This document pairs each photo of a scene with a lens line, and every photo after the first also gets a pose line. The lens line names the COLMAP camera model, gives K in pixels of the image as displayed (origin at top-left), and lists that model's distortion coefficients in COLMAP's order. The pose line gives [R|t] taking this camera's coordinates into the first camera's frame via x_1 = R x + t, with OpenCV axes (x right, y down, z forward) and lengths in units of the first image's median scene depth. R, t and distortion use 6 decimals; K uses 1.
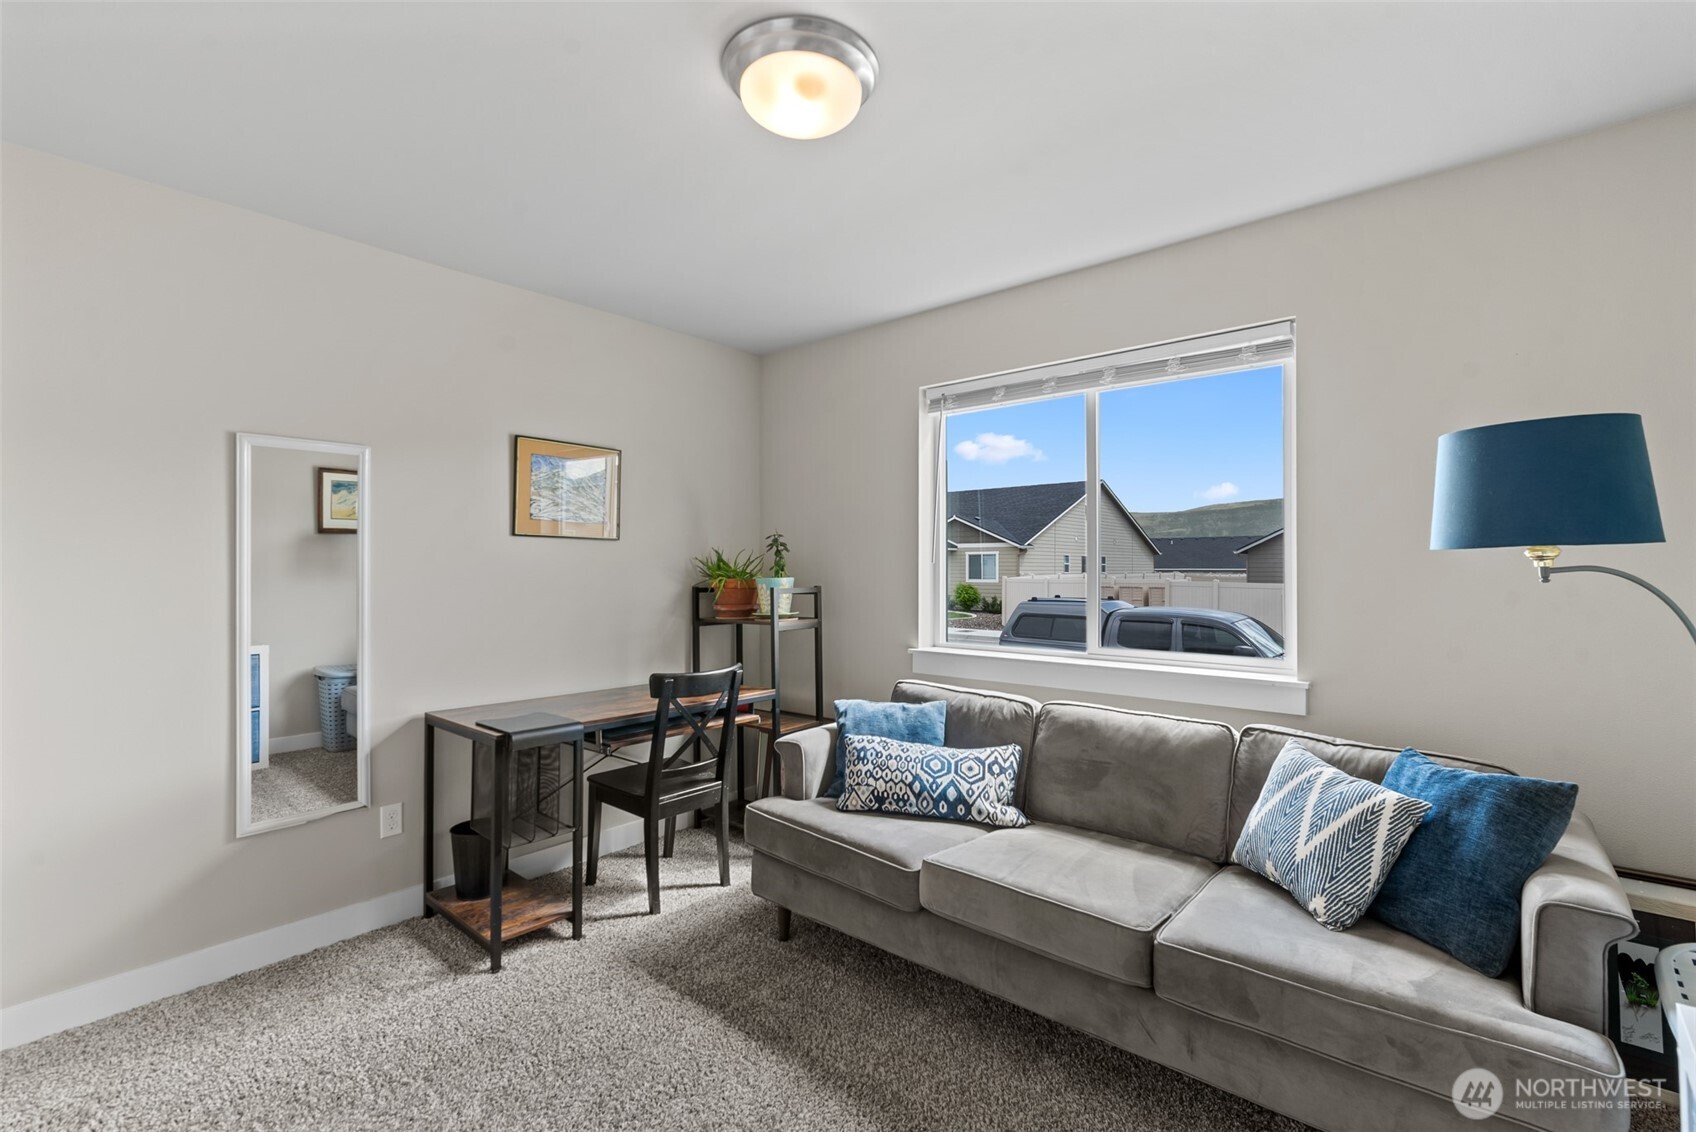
lens RADIAL K [[742.9, 0, 849.8], [0, 742.9, 553.5], [0, 0, 1]] dist [0.002566, -0.000689]
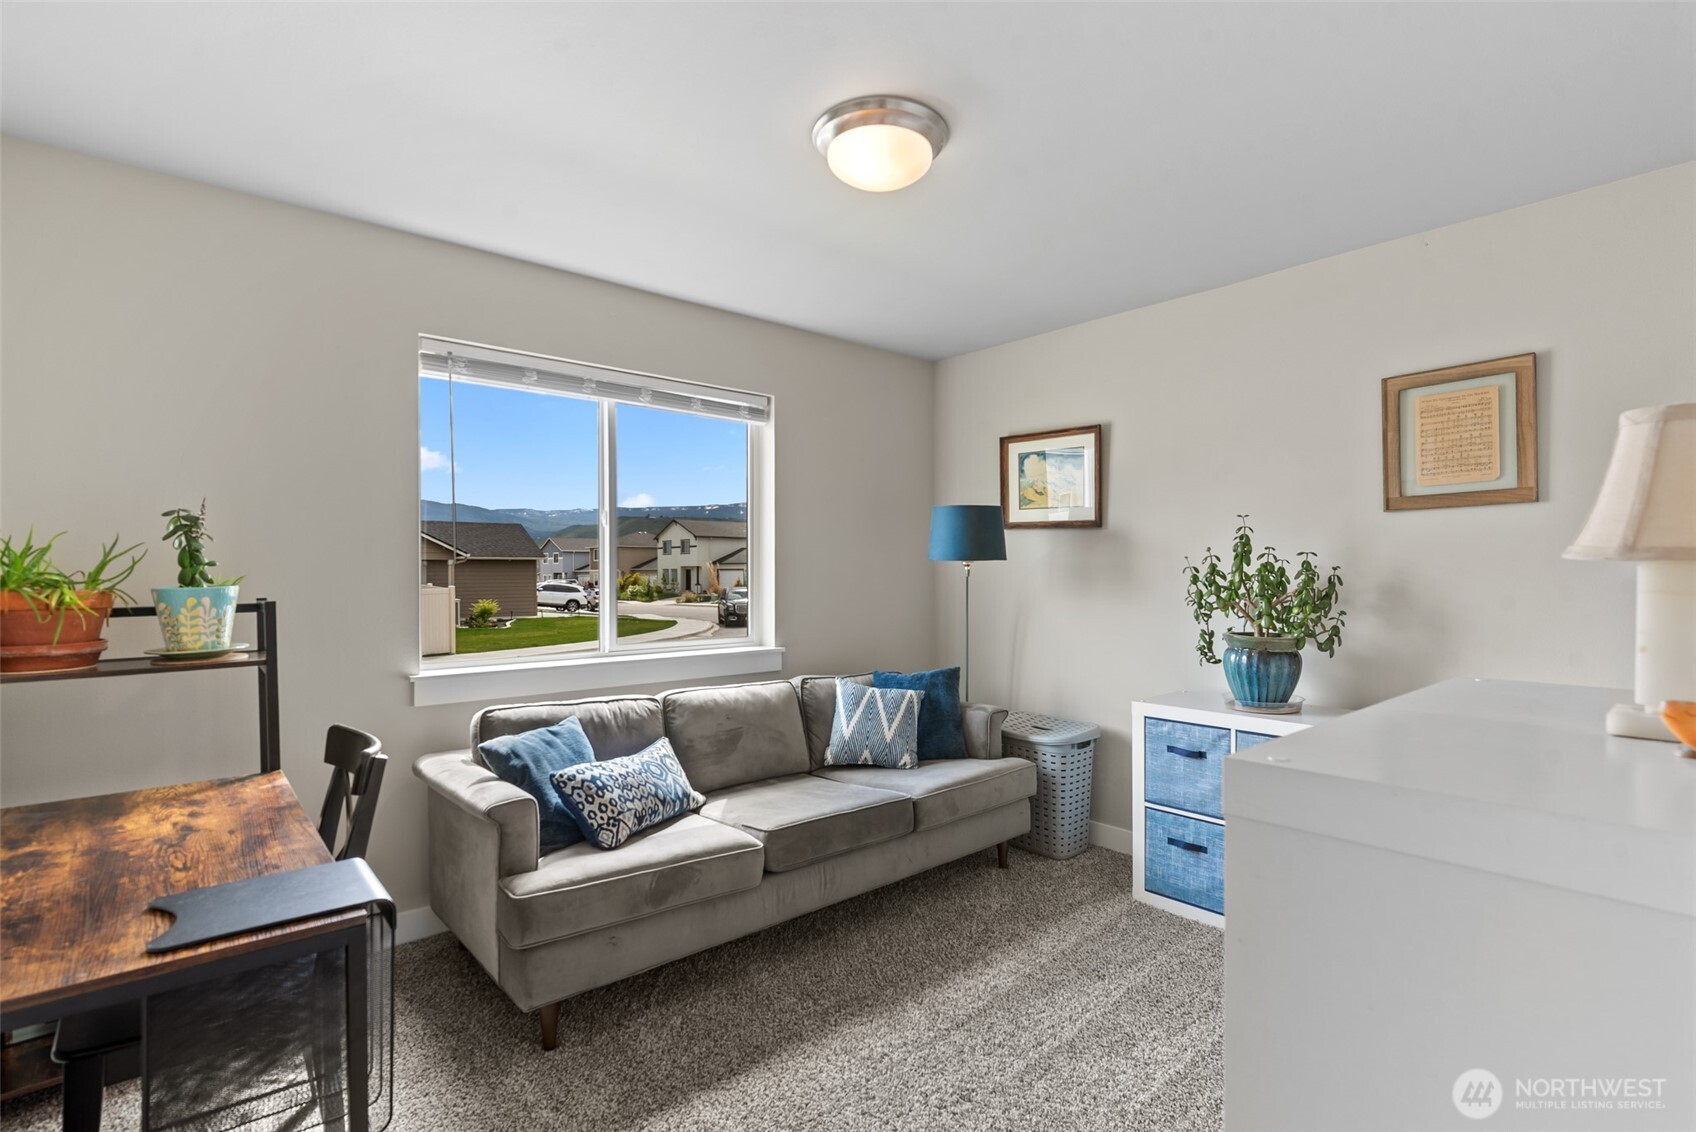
lens RADIAL K [[797.4, 0, 859.5], [0, 797.4, 576.4], [0, 0, 1]] dist [-0.006019, -0.000510]
pose [[0.151656, -0.003839, 0.988426, -0.894027], [-0.016399, 0.999845, 0.006399, 0.018292], [-0.988297, -0.017179, 0.151569, 0.587560]]
